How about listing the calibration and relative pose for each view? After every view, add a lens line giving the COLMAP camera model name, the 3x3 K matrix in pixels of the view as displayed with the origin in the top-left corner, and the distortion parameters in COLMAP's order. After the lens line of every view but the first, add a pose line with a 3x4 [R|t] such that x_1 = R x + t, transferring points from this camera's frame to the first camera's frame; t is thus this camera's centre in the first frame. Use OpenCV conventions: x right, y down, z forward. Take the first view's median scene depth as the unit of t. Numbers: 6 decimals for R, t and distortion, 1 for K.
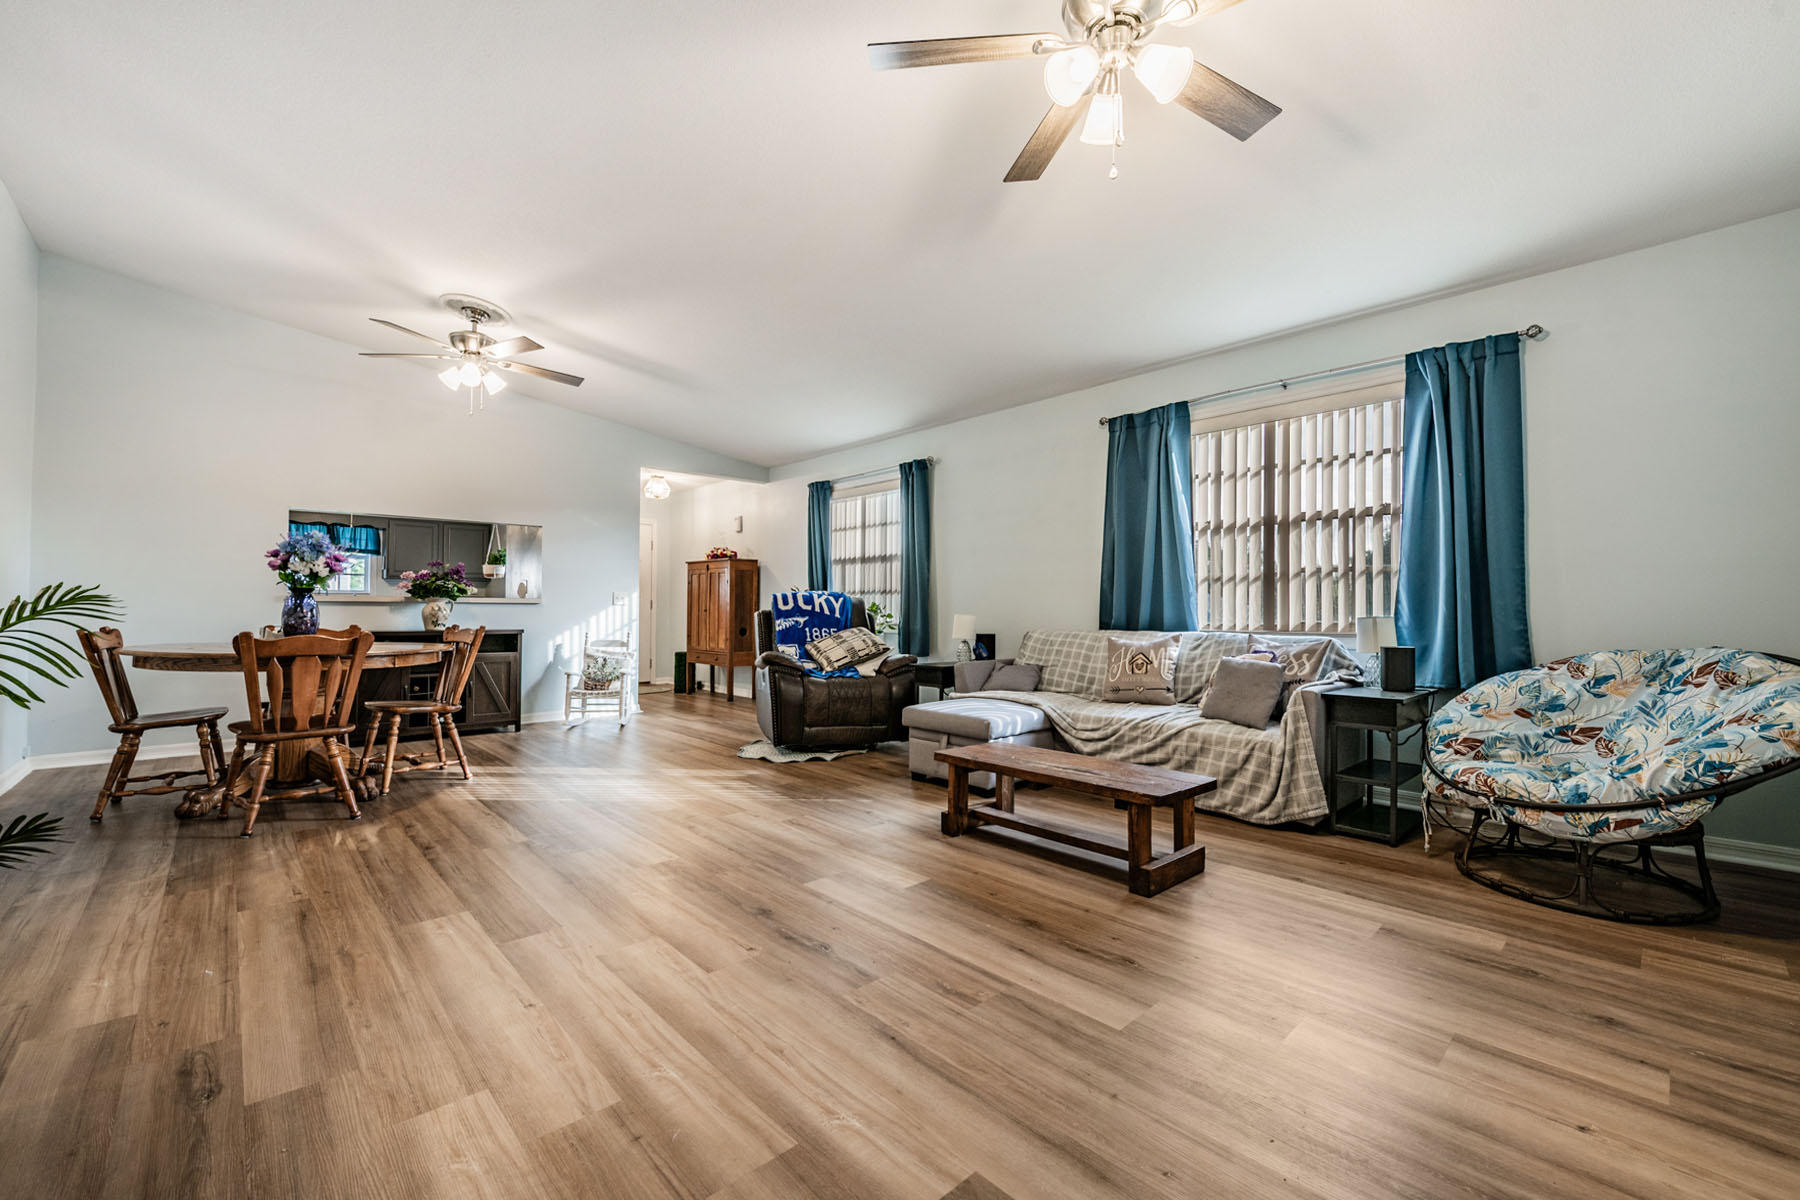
lens RADIAL K [[730.1, 0, 900.0], [0, 730.1, 600.0], [0, 0, 1]] dist [-0.002791, -0.000859]
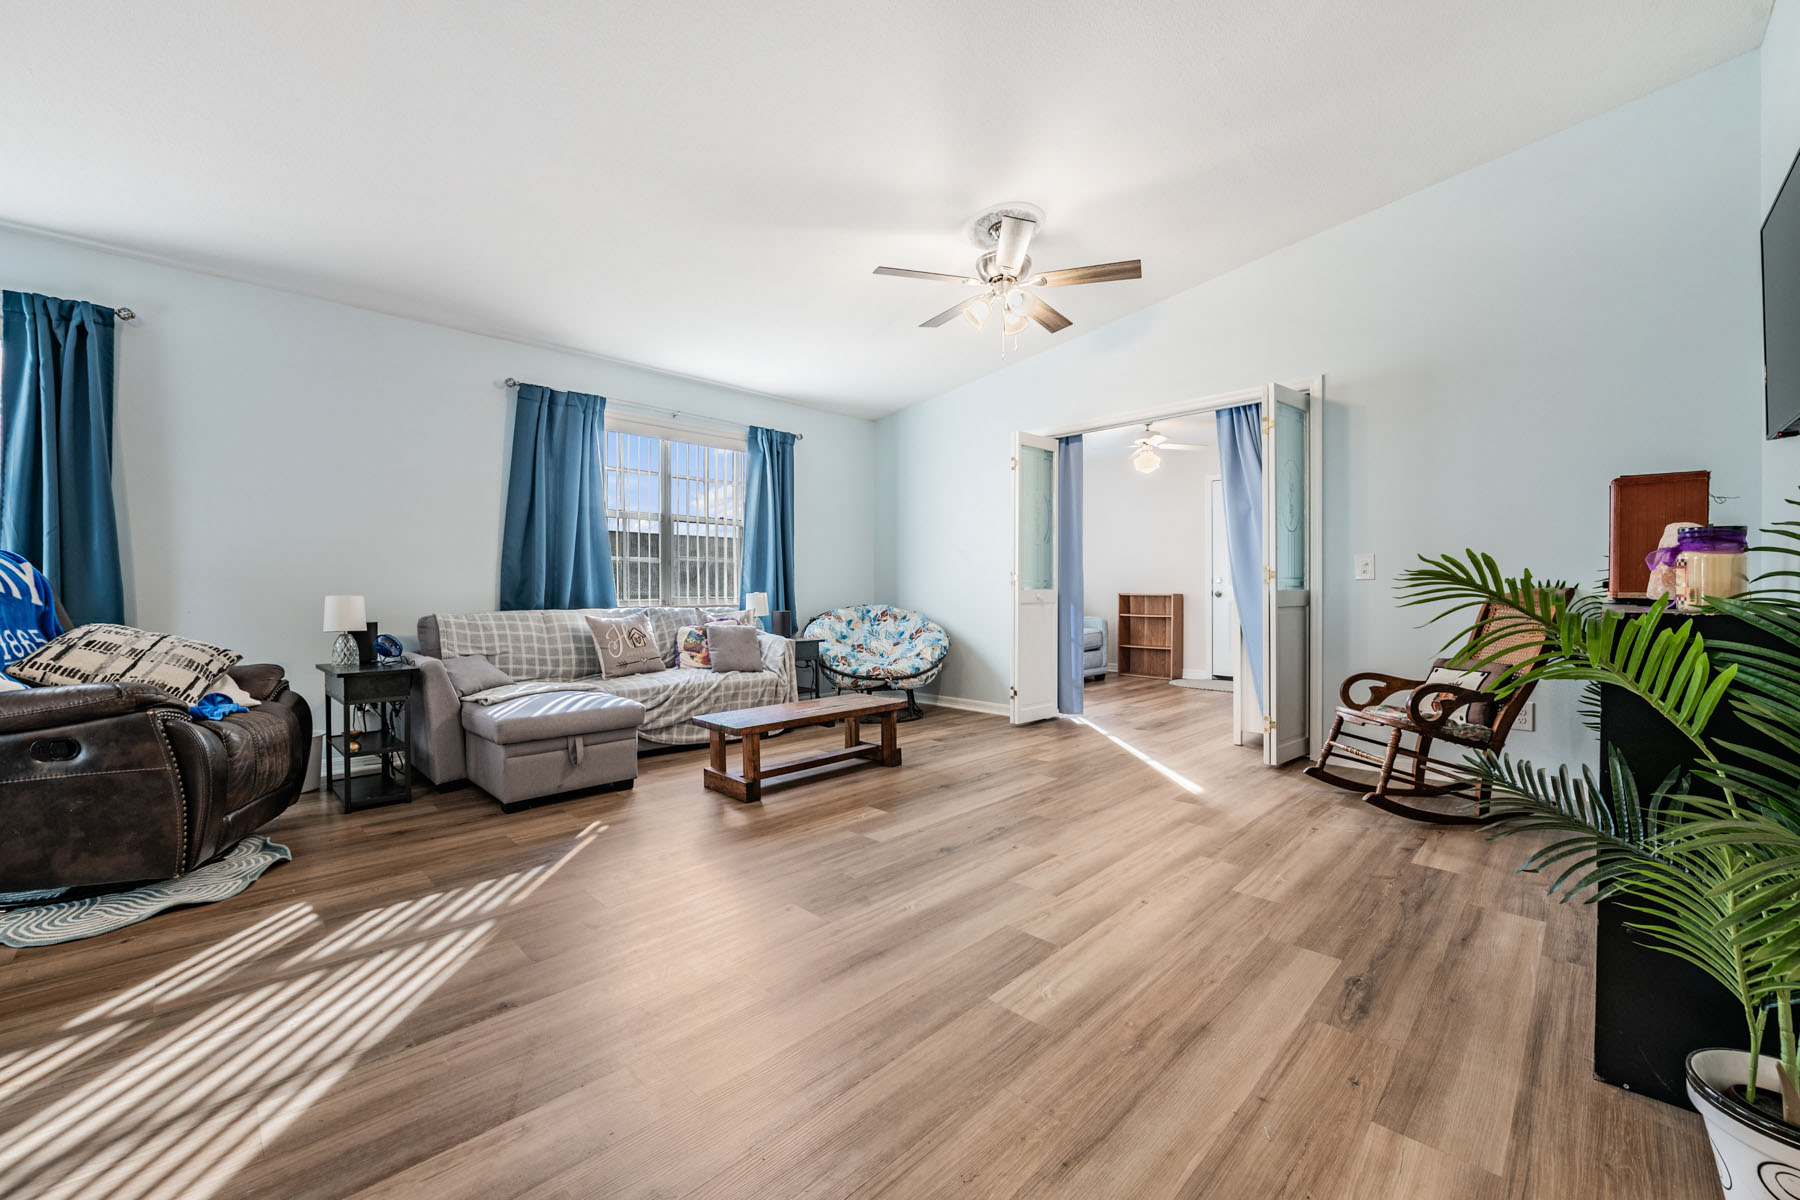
lens RADIAL K [[718.0, 0, 895.4], [0, 718.0, 600.9], [0, 0, 1]] dist [-0.010993, -0.000179]
pose [[-0.043563, -0.012432, 0.998973, -1.268762], [-0.010426, 0.999874, 0.011988, 0.025929], [-0.998996, -0.009893, -0.043687, 1.105888]]
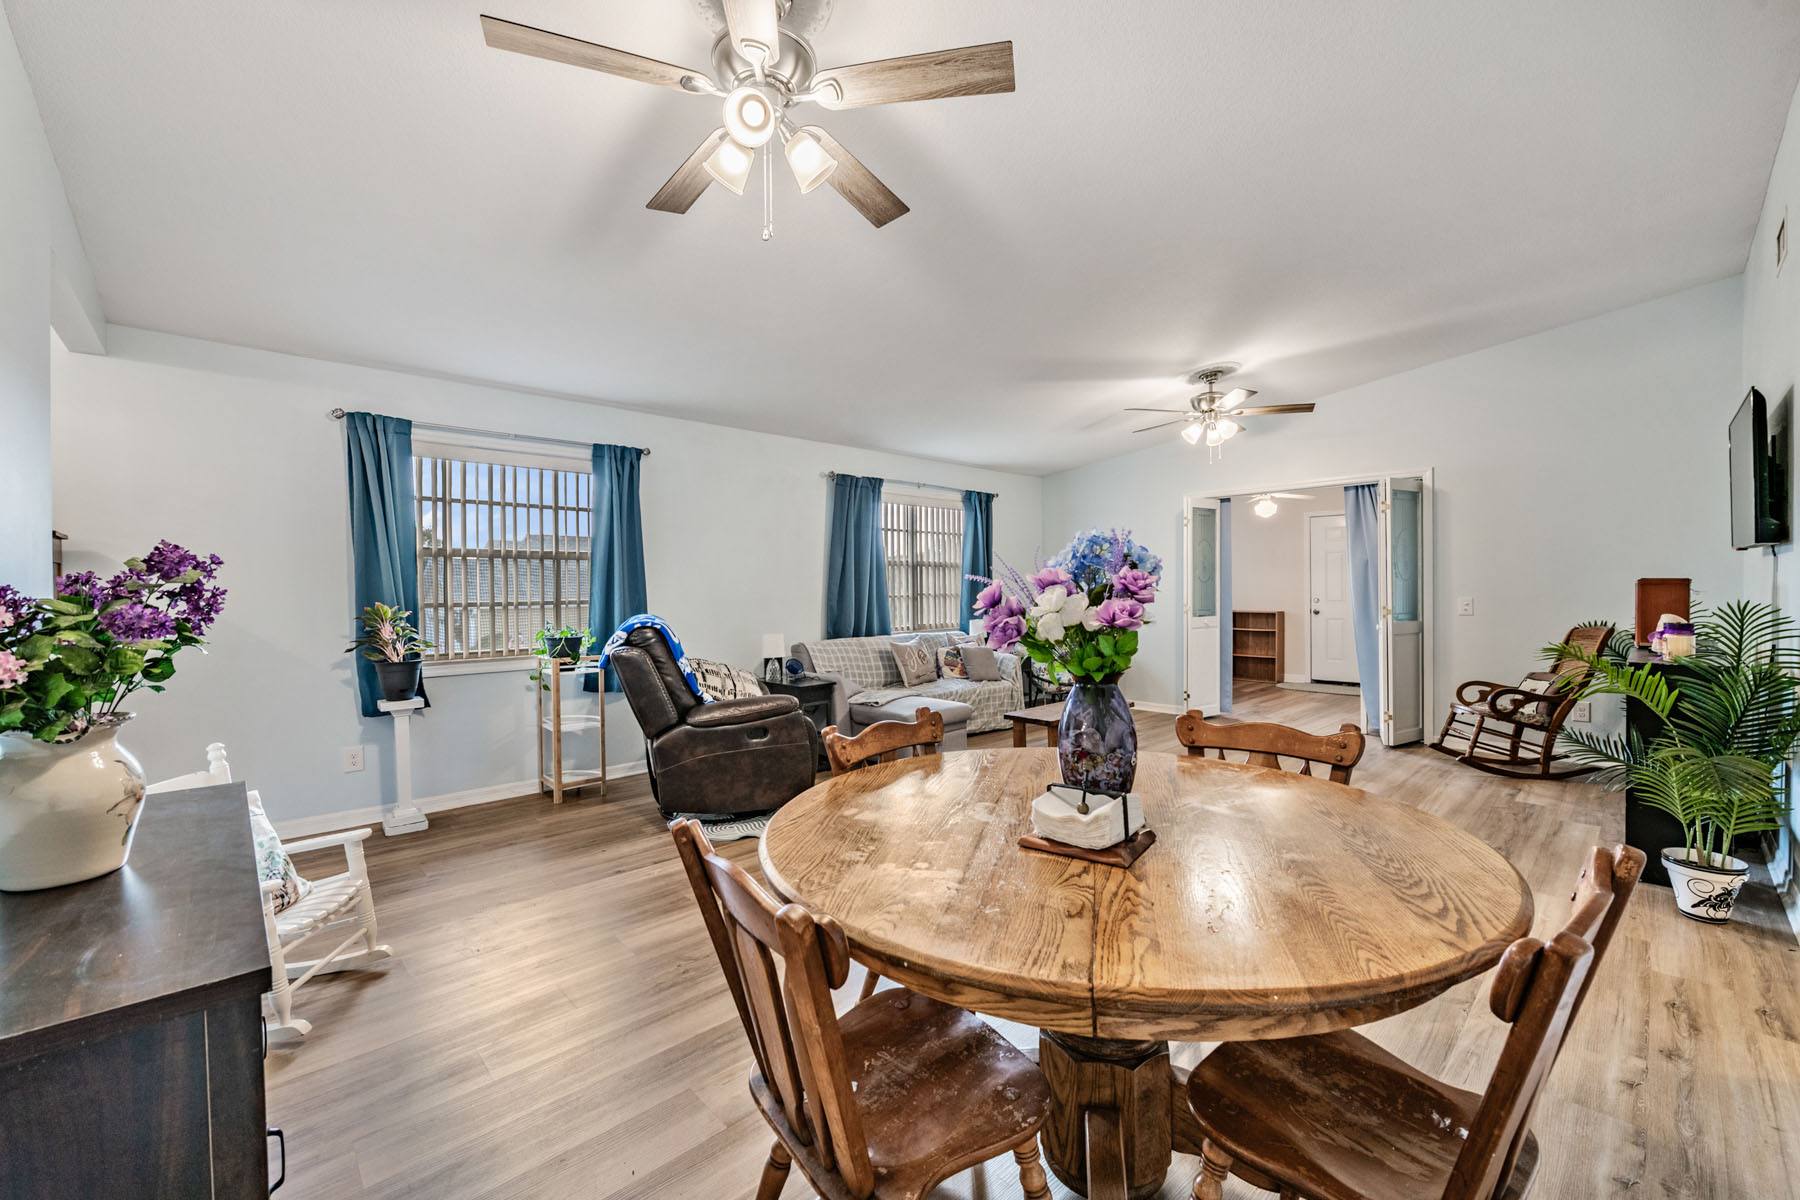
lens RADIAL K [[730.1, 0, 900.0], [0, 730.1, 600.0], [0, 0, 1]] dist [-0.002791, -0.000859]
pose [[-0.021443, -0.013539, 0.999678, -1.959773], [-0.003741, 0.999902, 0.013462, -0.083817], [-0.999763, -0.003451, -0.021491, 1.804318]]
